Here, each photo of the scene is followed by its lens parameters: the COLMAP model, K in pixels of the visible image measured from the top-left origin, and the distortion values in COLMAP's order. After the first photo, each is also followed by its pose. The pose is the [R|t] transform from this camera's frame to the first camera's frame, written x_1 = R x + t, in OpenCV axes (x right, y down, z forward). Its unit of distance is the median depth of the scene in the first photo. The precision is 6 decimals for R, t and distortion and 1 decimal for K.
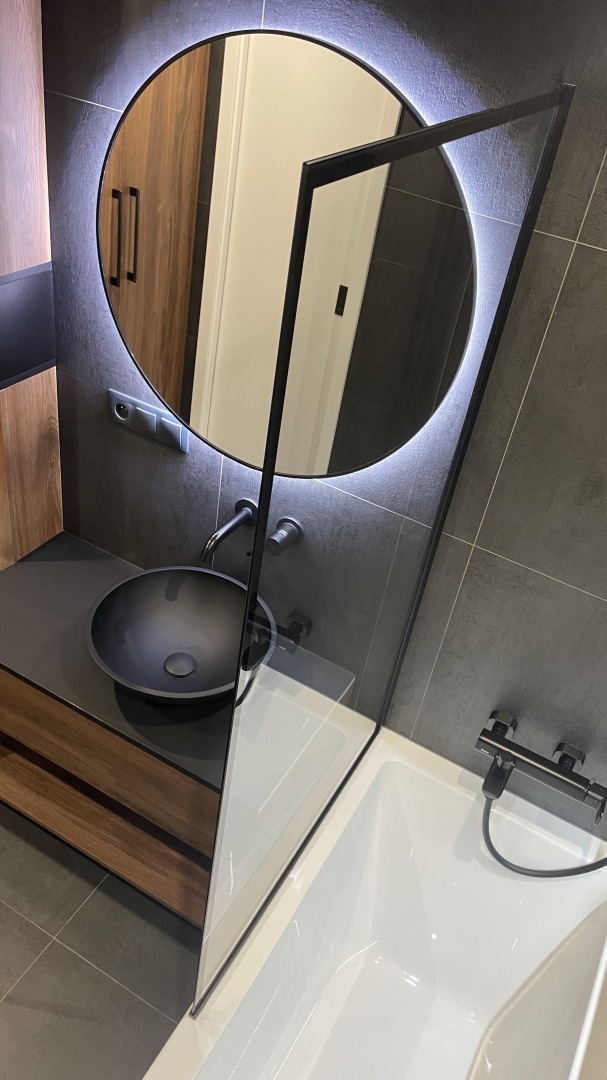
lens RADIAL K [[824.1, 0, 305.2], [0, 824.1, 538.6], [0, 0, 1]] dist [0.098554, -0.143753]
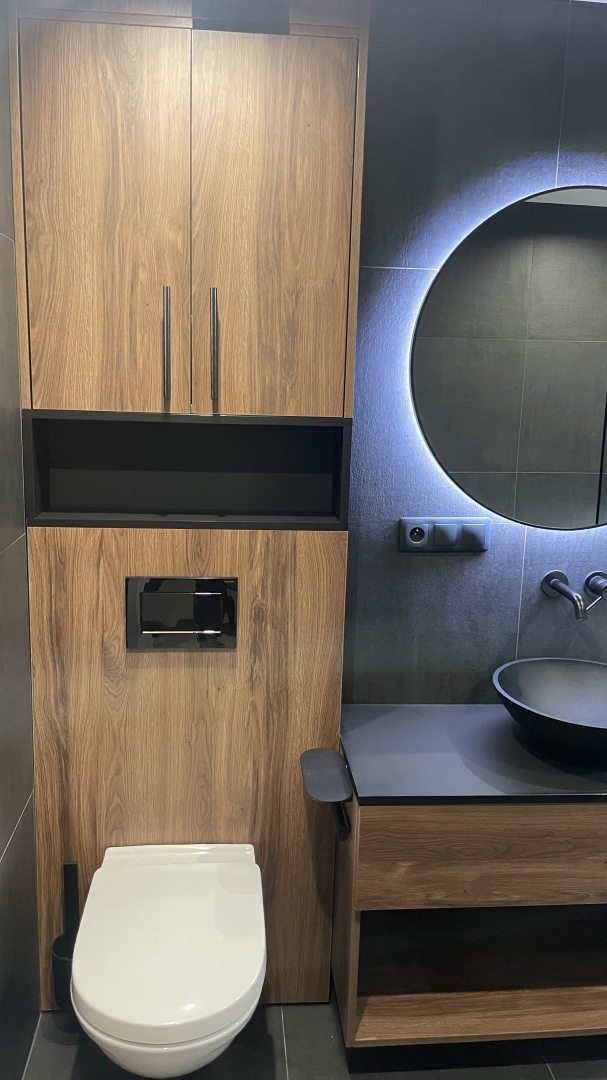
lens RADIAL K [[822.1, 0, 297.9], [0, 822.1, 529.1], [0, 0, 1]] dist [0.098526, -0.139342]
pose [[0.823920, -0.219028, 0.522668, -0.888665], [0.406726, 0.870783, -0.276244, 0.068470], [-0.394626, 0.440186, 0.806540, 0.206485]]
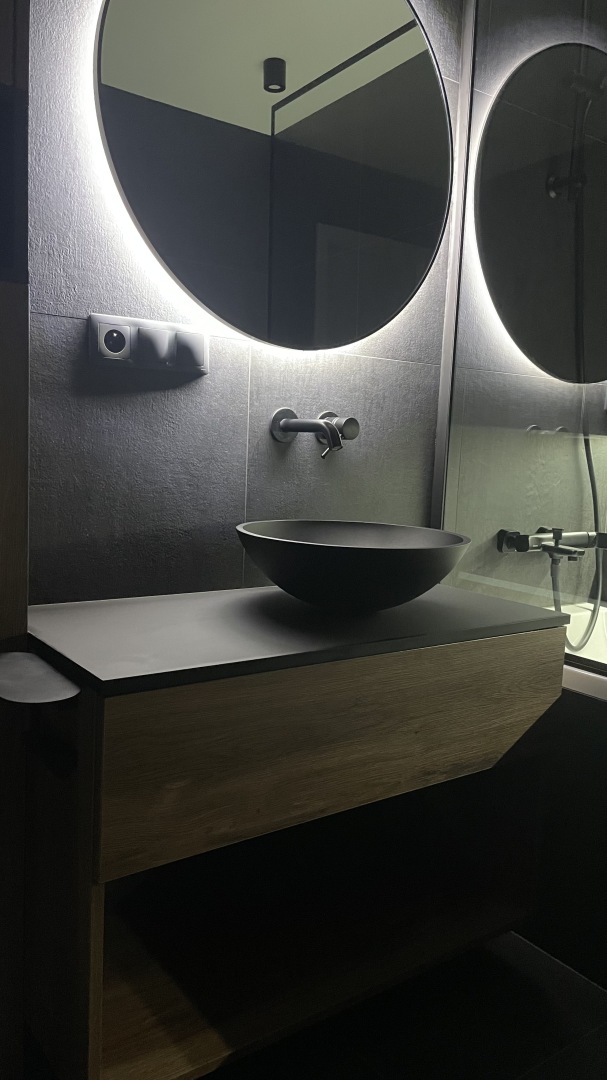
lens RADIAL K [[818.5, 0, 298.9], [0, 818.5, 539.0], [0, 0, 1]] dist [0.111628, -0.171379]
pose [[0.426908, -0.225222, 0.875800, -0.820809], [0.557422, 0.828148, -0.058747, 0.122003], [-0.712061, 0.513270, 0.479086, 0.621576]]
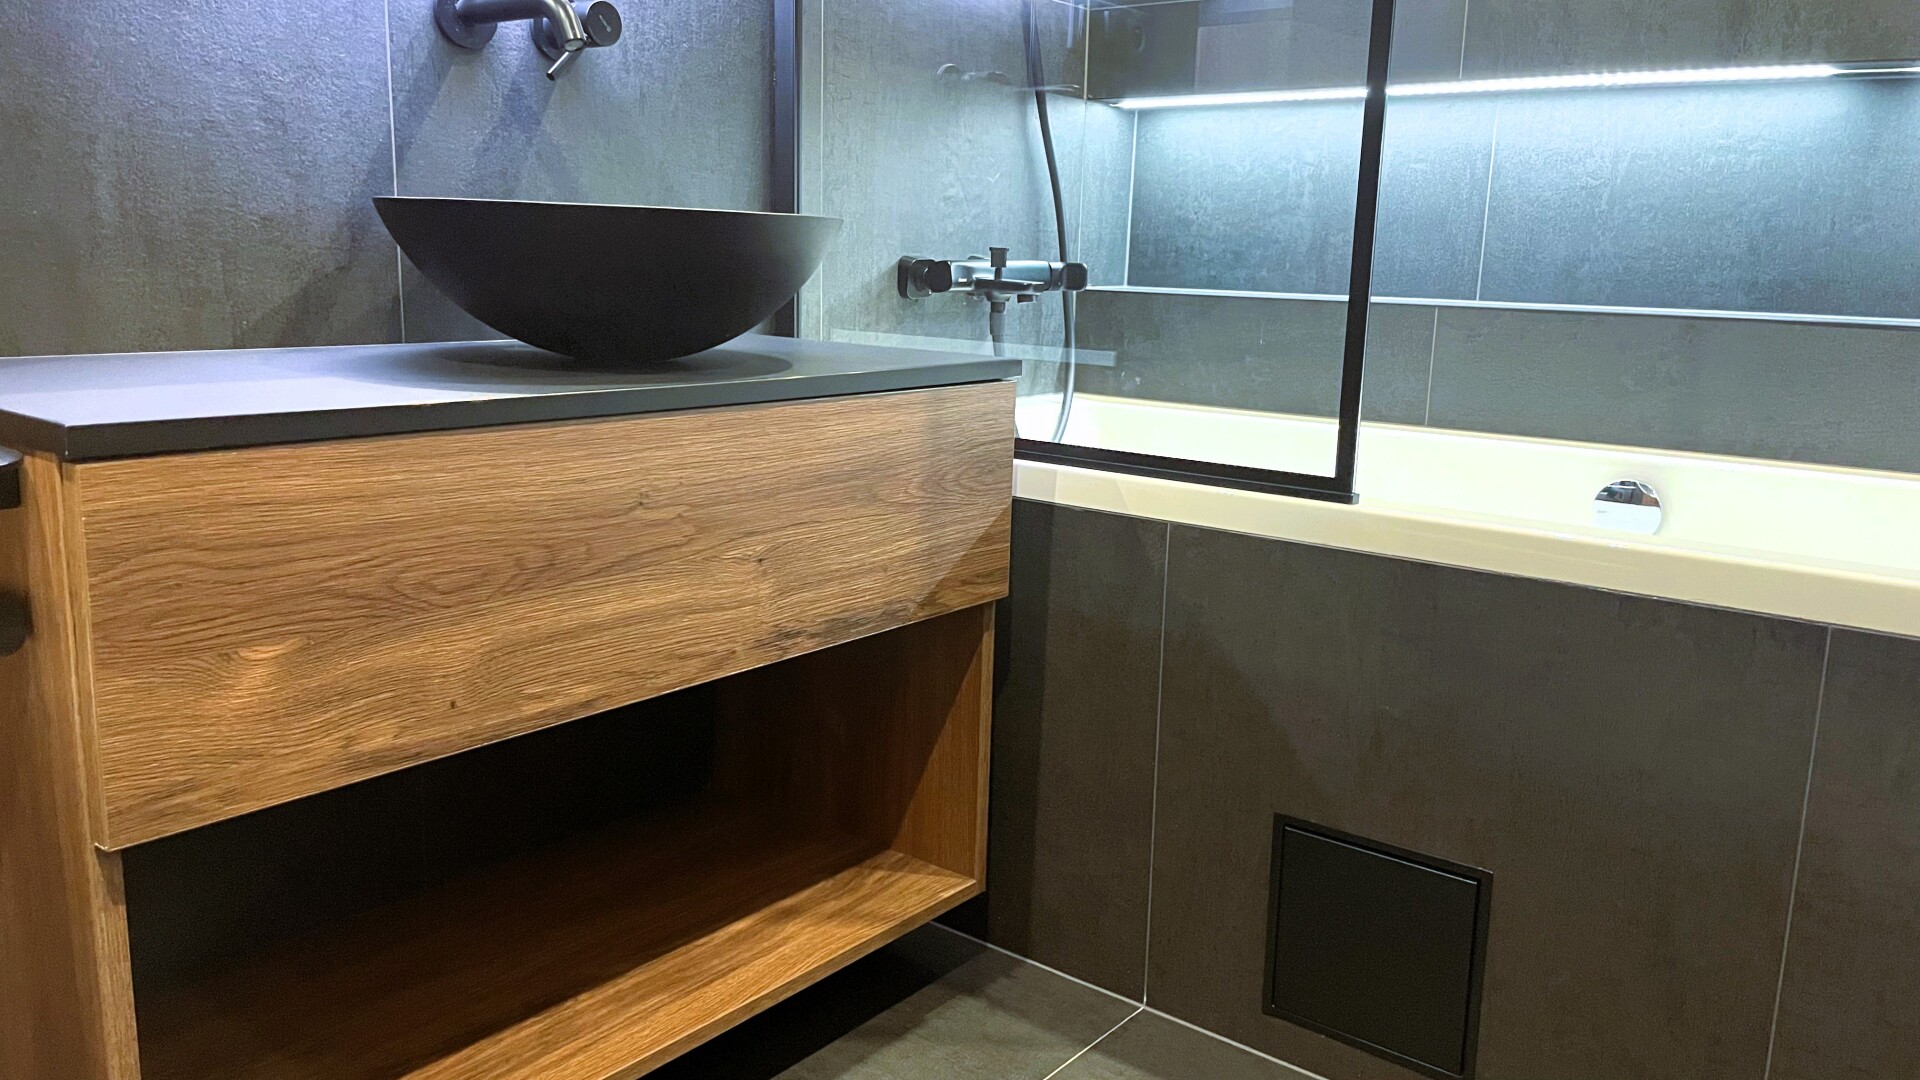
lens RADIAL K [[1461.5, 0, 964.7], [0, 1461.5, 523.4], [0, 0, 1]] dist [0.098526, -0.139342]
pose [[0.166448, -0.314640, 0.934504, -0.813181], [0.590772, 0.790618, 0.160970, 0.202879], [-0.789483, 0.525286, 0.317477, 0.670120]]
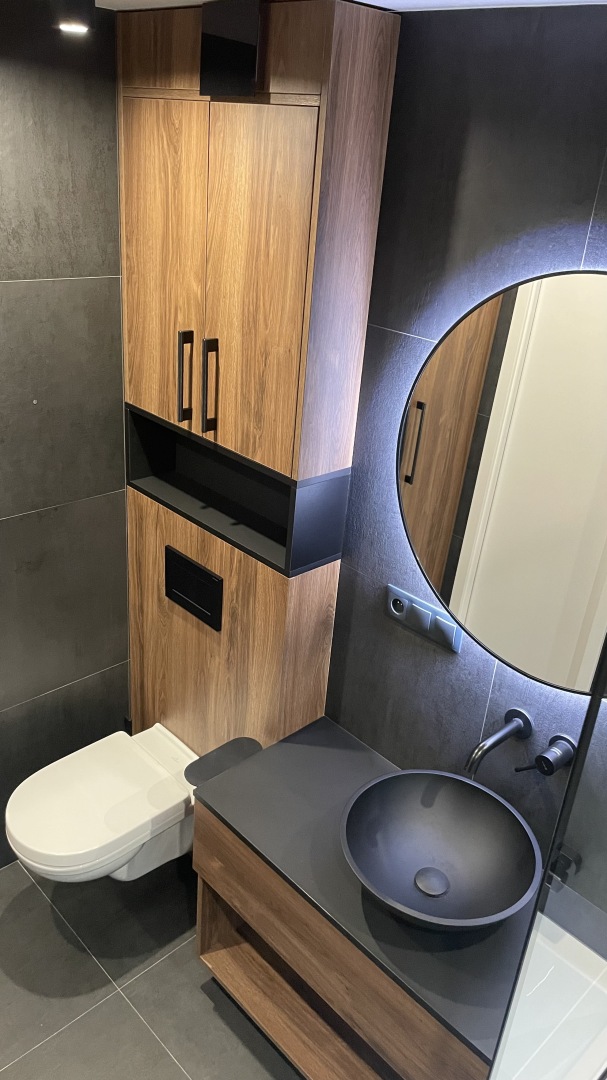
lens RADIAL K [[824.1, 0, 305.2], [0, 824.1, 538.6], [0, 0, 1]] dist [0.098554, -0.143753]
pose [[0.954667, 0.065800, -0.290311, -0.039040], [-0.130171, 0.969354, -0.208349, -0.006897], [0.267705, 0.236694, 0.933976, -0.003858]]
